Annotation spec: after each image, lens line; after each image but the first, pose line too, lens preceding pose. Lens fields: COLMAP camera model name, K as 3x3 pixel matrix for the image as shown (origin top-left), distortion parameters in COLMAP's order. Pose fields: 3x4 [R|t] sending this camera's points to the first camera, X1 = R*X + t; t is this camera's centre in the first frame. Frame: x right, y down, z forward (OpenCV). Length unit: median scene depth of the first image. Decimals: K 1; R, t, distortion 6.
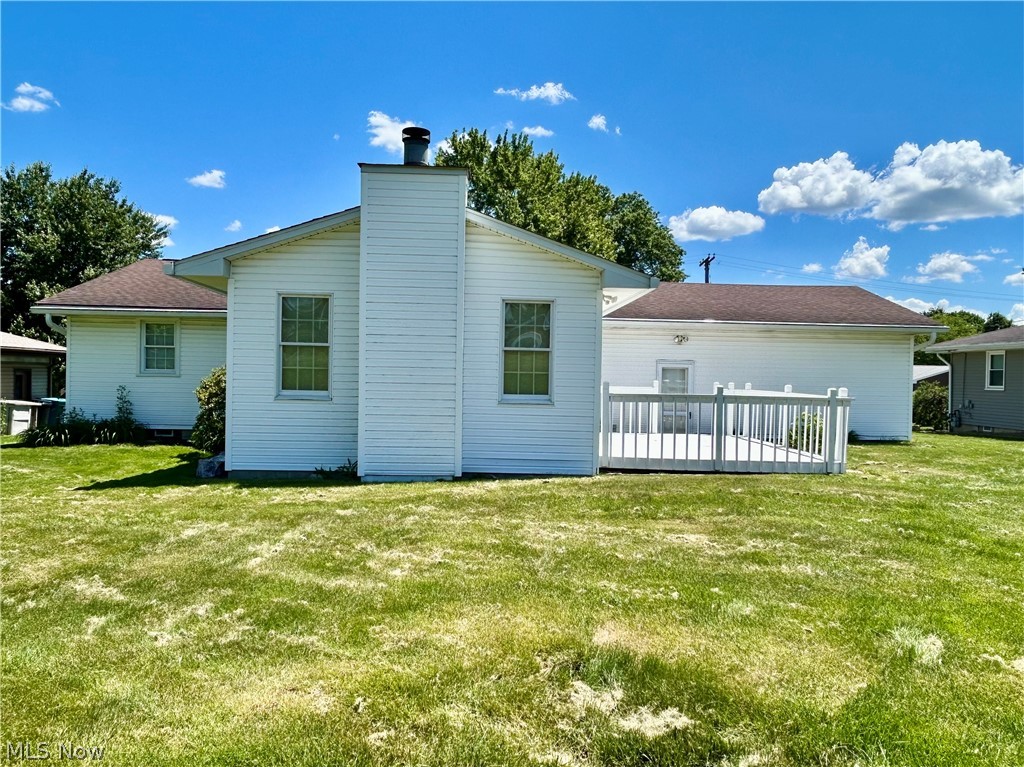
lens RADIAL K [[759.5, 0, 519.0], [0, 759.5, 378.6], [0, 0, 1]] dist [0.007834, -0.020937]
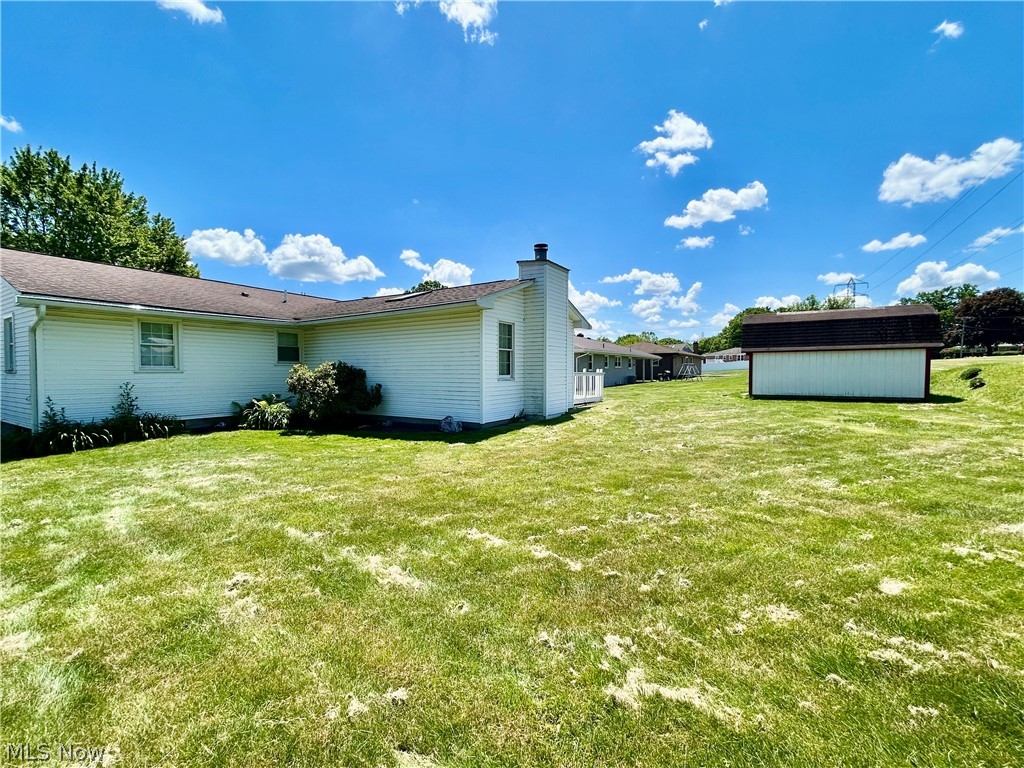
lens RADIAL K [[442.3, 0, 512.1], [0, 442.3, 379.9], [0, 0, 1]] dist [-0.008166, -0.002267]
pose [[0.571025, -0.037133, 0.820092, -0.216864], [0.015719, 0.999288, 0.034301, -0.001770], [-0.820782, -0.006695, 0.571202, 0.074388]]
